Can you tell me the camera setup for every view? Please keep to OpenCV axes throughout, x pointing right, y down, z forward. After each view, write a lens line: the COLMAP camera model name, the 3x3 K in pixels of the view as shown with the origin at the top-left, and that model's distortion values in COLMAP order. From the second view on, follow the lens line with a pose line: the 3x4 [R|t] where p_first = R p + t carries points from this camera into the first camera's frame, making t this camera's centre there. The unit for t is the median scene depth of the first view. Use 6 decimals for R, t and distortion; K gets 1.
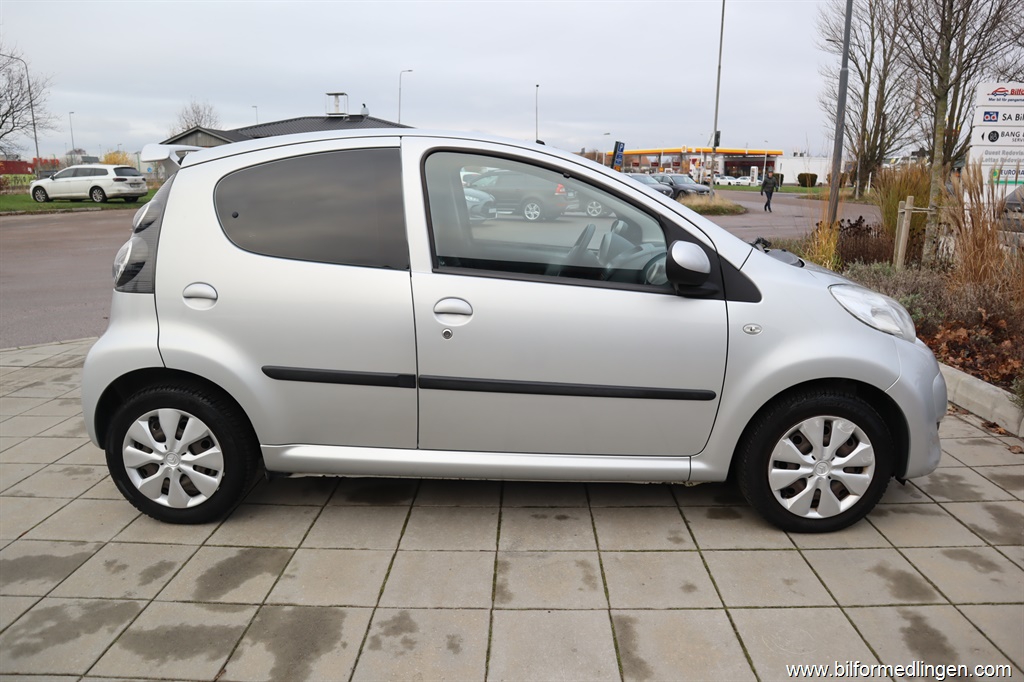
lens RADIAL K [[706.3, 0, 510.3], [0, 706.3, 331.1], [0, 0, 1]] dist [-0.110605, 0.058504]
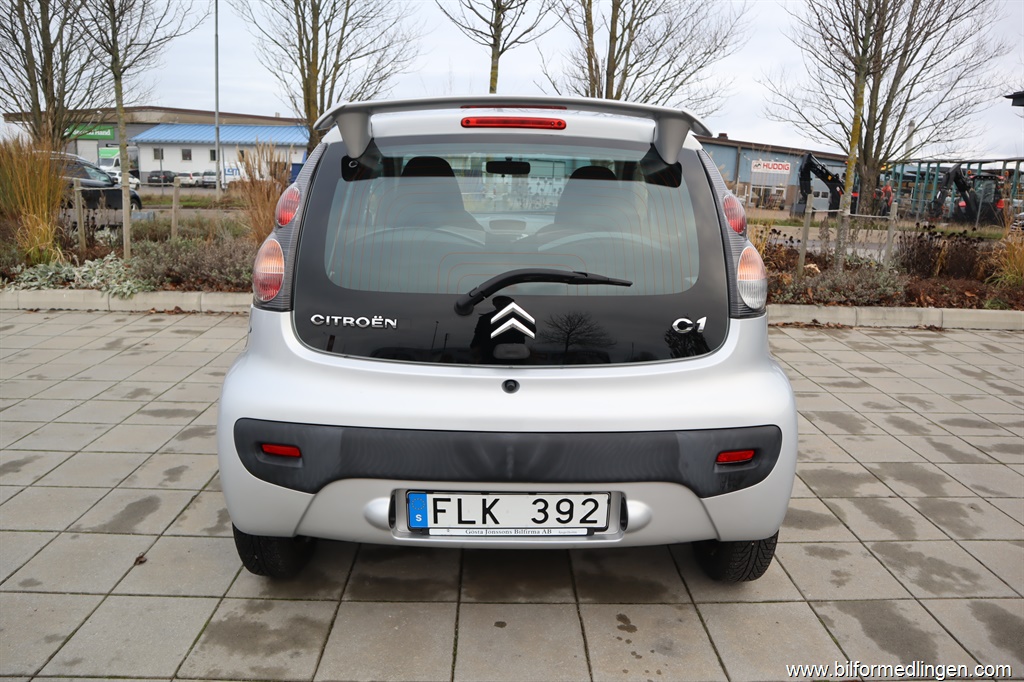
lens RADIAL K [[706.3, 0, 510.3], [0, 706.3, 344.8], [0, 0, 1]] dist [-0.110605, 0.058504]
pose [[-0.041666, -0.238575, 0.970230, -1.292261], [0.178487, 0.953675, 0.242169, -0.257239], [-0.983060, 0.183264, 0.002847, 1.270569]]
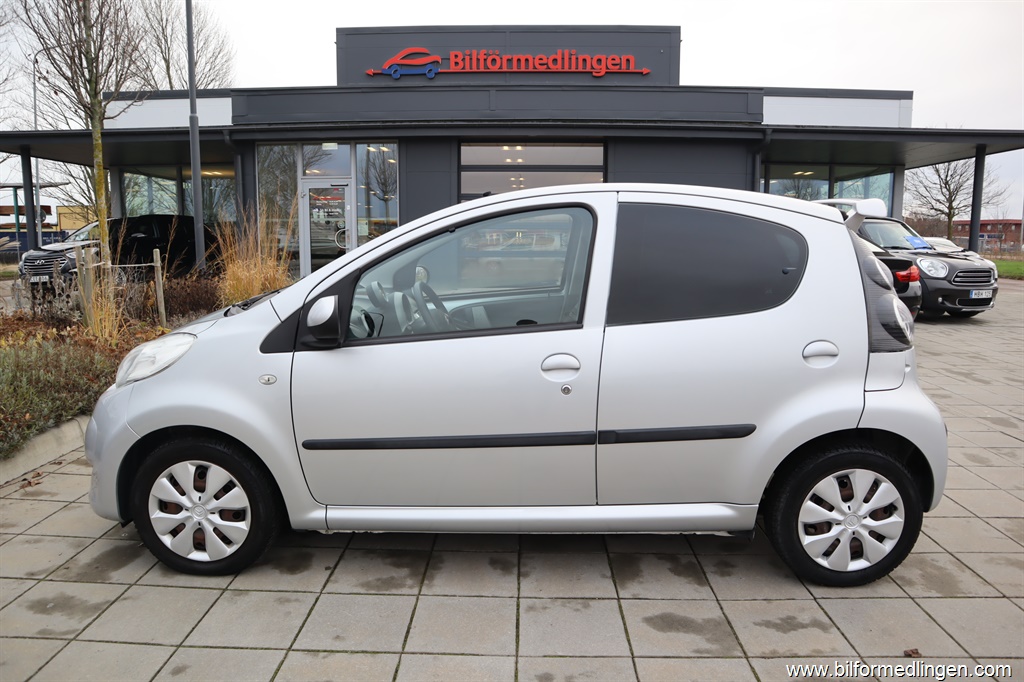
lens RADIAL K [[706.3, 0, 515.5], [0, 706.3, 347.1], [0, 0, 1]] dist [-0.110605, 0.058504]
pose [[-0.999970, -0.002442, -0.007309, 0.008928], [-0.004924, 0.932063, 0.362264, -0.514671], [0.005928, 0.362289, -0.932047, 2.427966]]
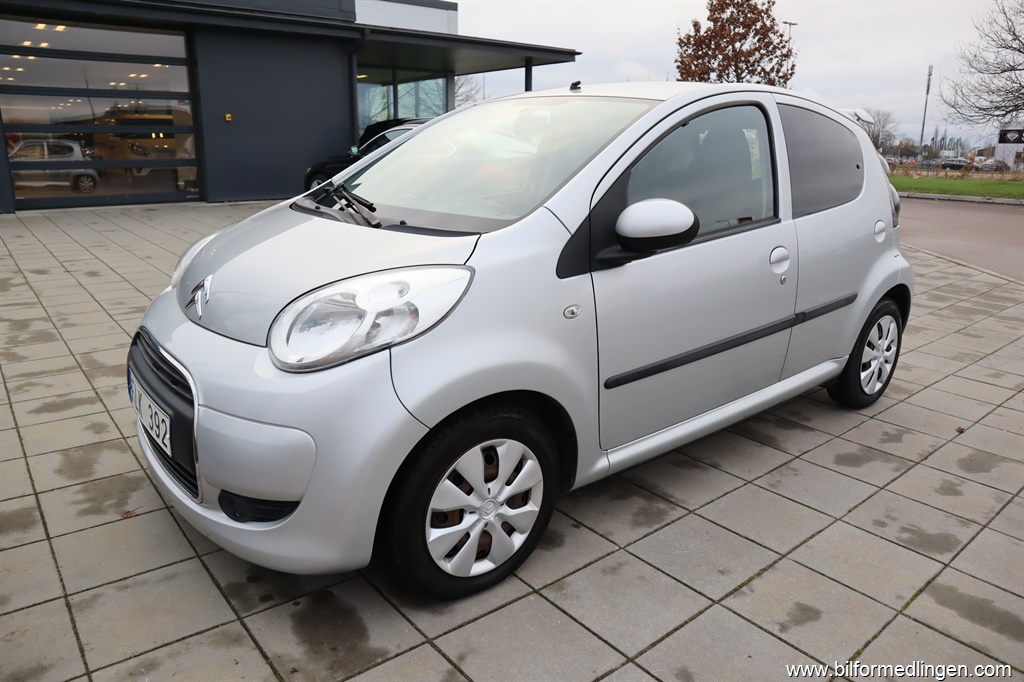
lens RADIAL K [[706.3, 0, 516.6], [0, 706.3, 337.8], [0, 0, 1]] dist [-0.110605, 0.058504]
pose [[-0.754815, 0.165236, -0.634785, 0.871926], [-0.151995, 0.897351, 0.414317, -0.402209], [0.638085, 0.409217, -0.652219, 2.012581]]
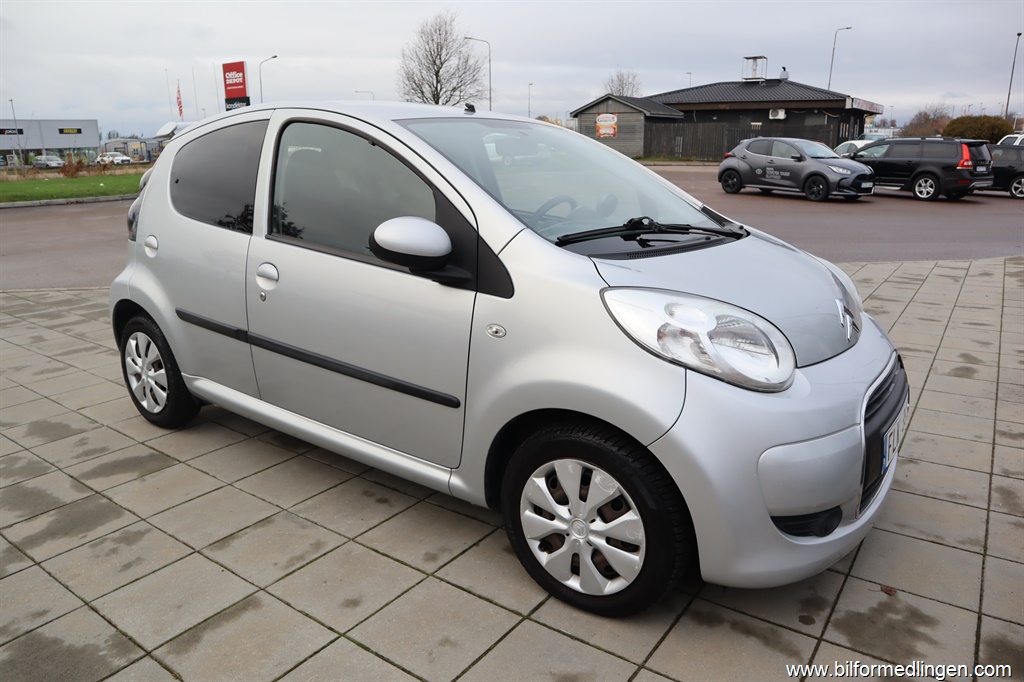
lens RADIAL K [[706.3, 0, 511.5], [0, 706.3, 336.2], [0, 0, 1]] dist [-0.110605, 0.058504]
pose [[0.827349, 0.138788, -0.544271, 0.754636], [-0.110333, 0.990271, 0.084799, -0.063372], [0.550745, -0.010107, 0.834613, 0.315207]]
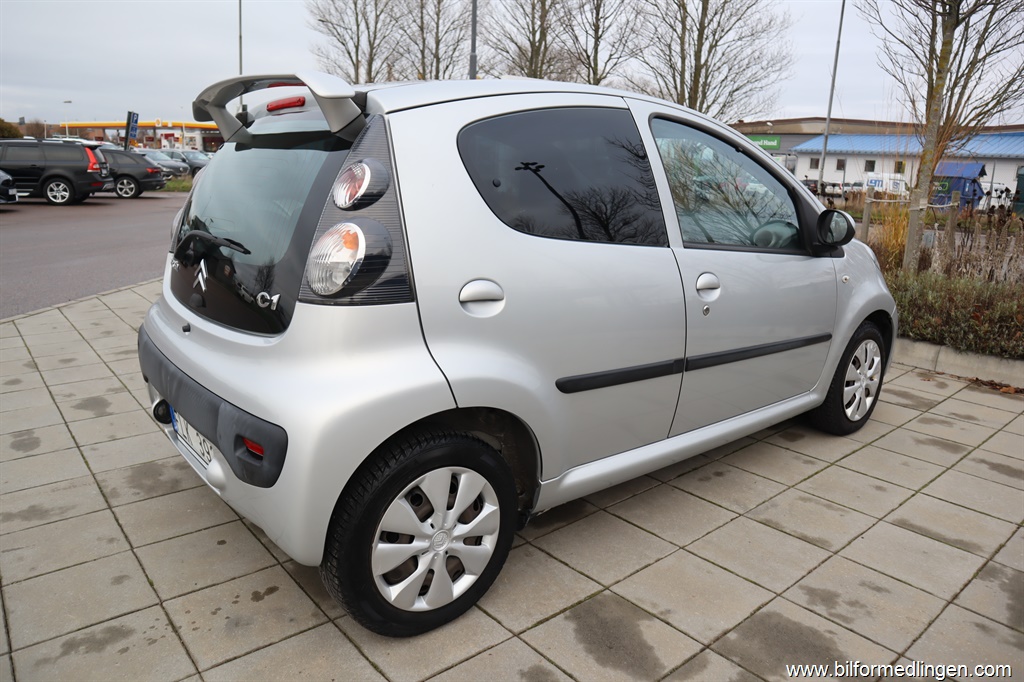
lens RADIAL K [[706.3, 0, 513.3], [0, 706.3, 336.2], [0, 0, 1]] dist [-0.110605, 0.058504]
pose [[0.751977, -0.137065, 0.644782, -0.863634], [0.111360, 0.990500, 0.080682, -0.064335], [-0.649715, 0.011132, 0.760096, 0.421451]]
